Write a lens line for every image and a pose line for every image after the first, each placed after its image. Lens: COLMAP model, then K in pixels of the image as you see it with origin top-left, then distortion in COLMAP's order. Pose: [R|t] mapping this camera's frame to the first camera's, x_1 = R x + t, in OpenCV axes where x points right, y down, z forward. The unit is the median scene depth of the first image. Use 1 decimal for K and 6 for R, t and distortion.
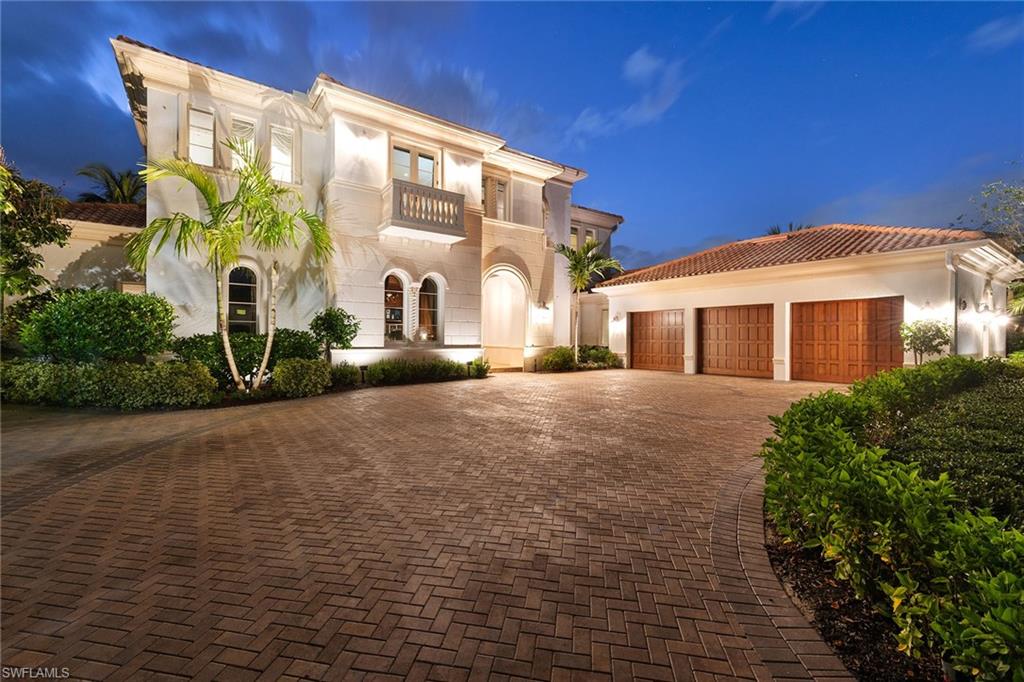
lens RADIAL K [[409.3, 0, 512.0], [0, 409.3, 341.0], [0, 0, 1]] dist [0.007561, 0.000164]
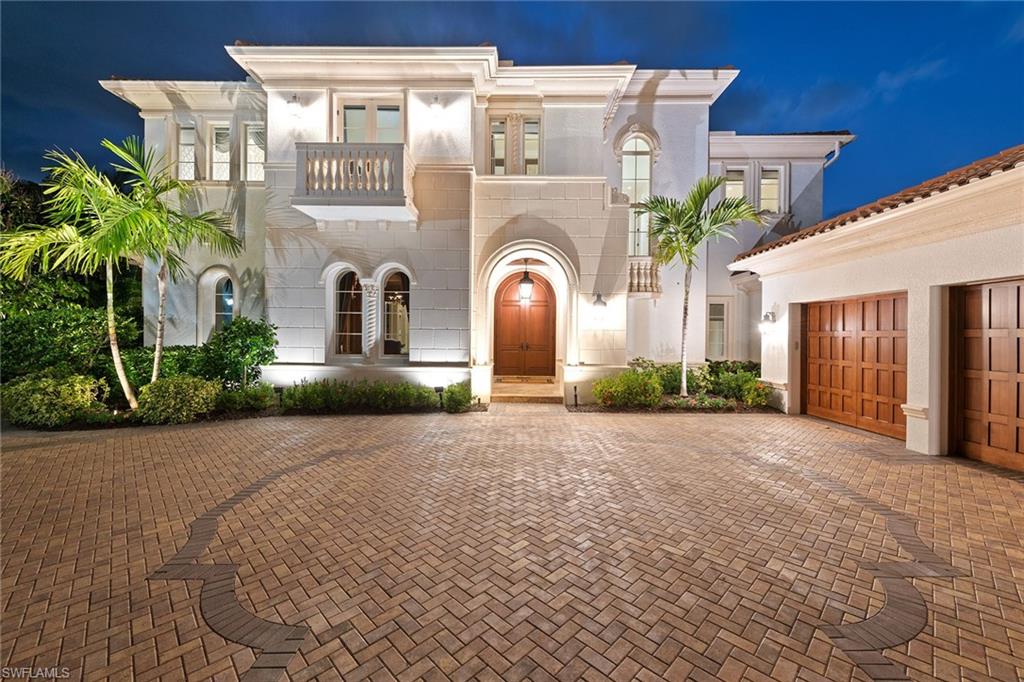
lens RADIAL K [[409.3, 0, 512.0], [0, 409.3, 341.0], [0, 0, 1]] dist [0.007561, 0.000164]
pose [[0.811571, 0.005708, -0.584226, 0.402390], [-0.009147, 0.999954, -0.002936, -0.026489], [0.584182, 0.007726, 0.811586, 0.518133]]
